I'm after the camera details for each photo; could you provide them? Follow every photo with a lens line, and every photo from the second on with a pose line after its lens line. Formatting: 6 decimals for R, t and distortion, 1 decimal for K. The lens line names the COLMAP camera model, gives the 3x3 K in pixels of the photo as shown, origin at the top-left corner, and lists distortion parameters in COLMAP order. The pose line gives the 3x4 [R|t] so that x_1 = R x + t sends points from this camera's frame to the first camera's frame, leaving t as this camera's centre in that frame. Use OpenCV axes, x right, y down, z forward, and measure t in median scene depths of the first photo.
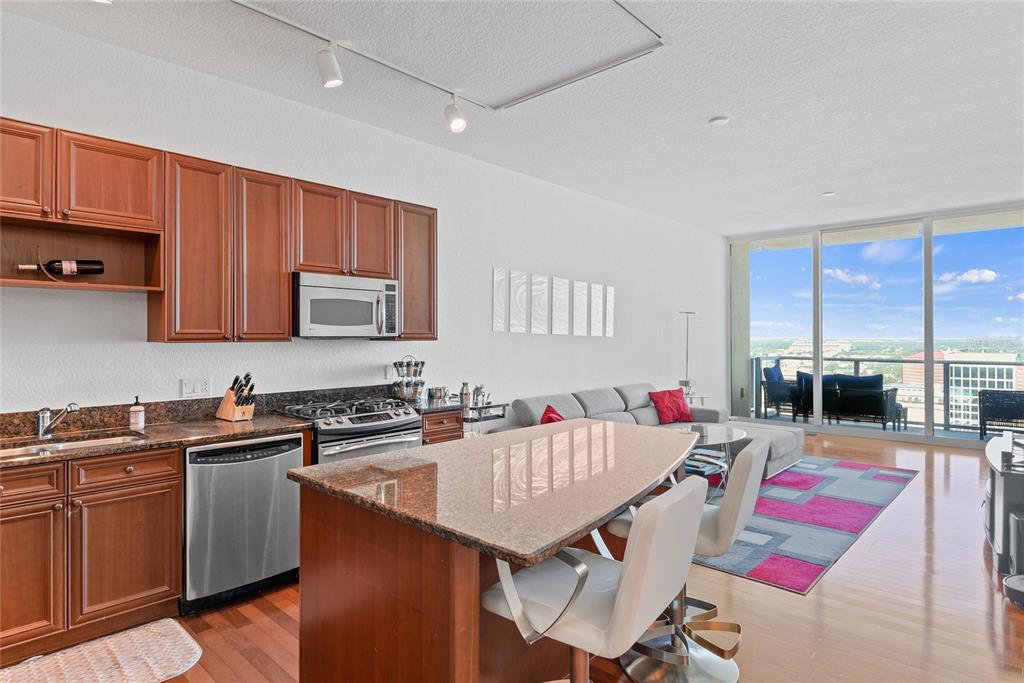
lens RADIAL K [[562.3, 0, 511.0], [0, 562.3, 335.6], [0, 0, 1]] dist [0.021448, -0.010540]
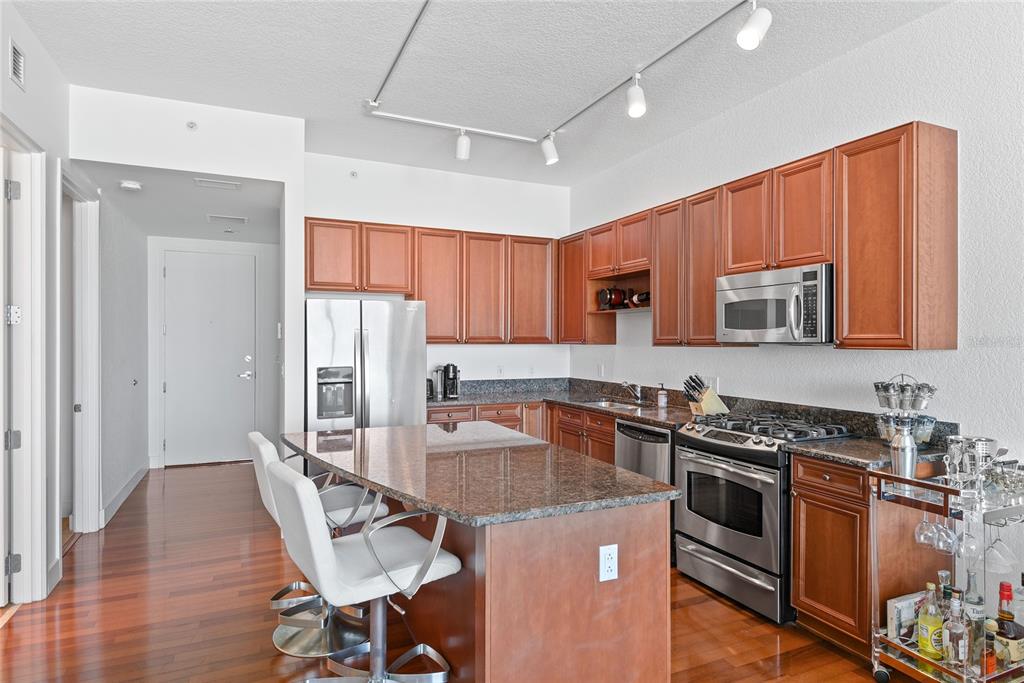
lens RADIAL K [[572.6, 0, 509.2], [0, 572.6, 343.5], [0, 0, 1]] dist [0.009113, -0.010045]
pose [[-0.385560, 0.004606, -0.922671, 0.375418], [-0.001104, 0.999985, 0.005453, -0.000514], [0.922682, 0.003121, -0.385548, 0.555714]]
